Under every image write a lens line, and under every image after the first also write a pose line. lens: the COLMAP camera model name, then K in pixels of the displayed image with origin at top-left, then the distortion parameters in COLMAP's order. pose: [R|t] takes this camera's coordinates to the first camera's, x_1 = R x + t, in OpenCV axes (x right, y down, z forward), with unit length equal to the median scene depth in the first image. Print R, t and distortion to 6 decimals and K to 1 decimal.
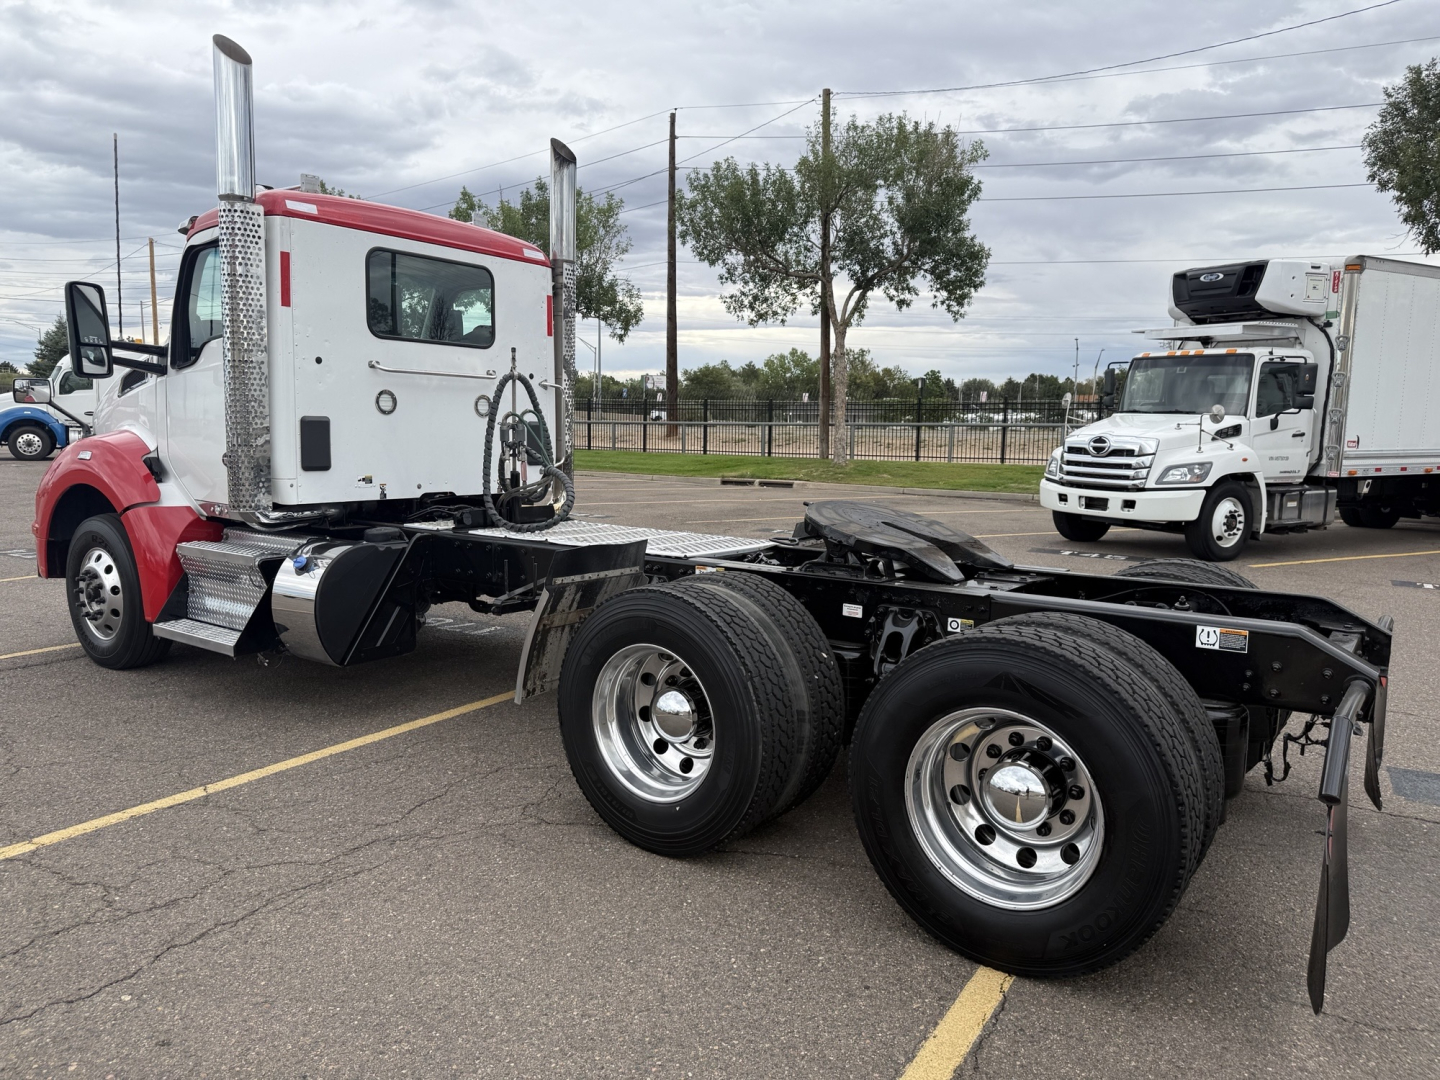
lens RADIAL K [[1020.9, 0, 711.1], [0, 1020.9, 534.5], [0, 0, 1]] dist [0.030674, -0.047322]
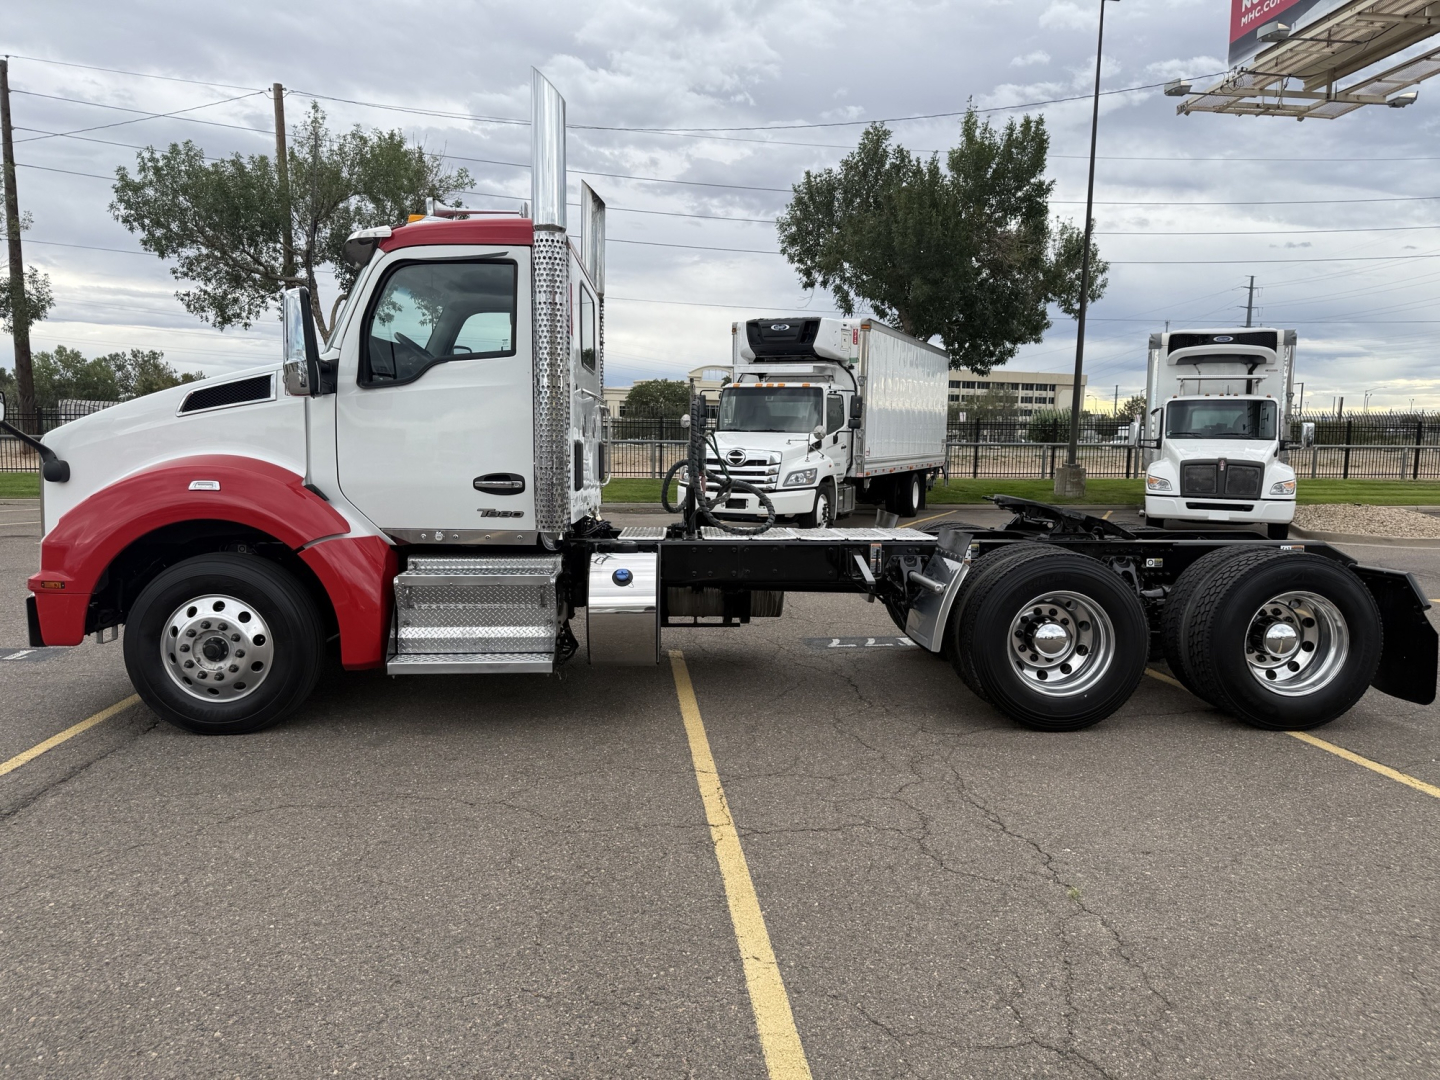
lens RADIAL K [[1020.9, 0, 725.1], [0, 1020.9, 548.9], [0, 0, 1]] dist [0.030674, -0.047322]
pose [[0.775812, -0.069979, 0.627071, -0.415233], [0.068302, 0.997305, 0.026794, -0.009353], [-0.627256, 0.022043, 0.778501, 0.040576]]
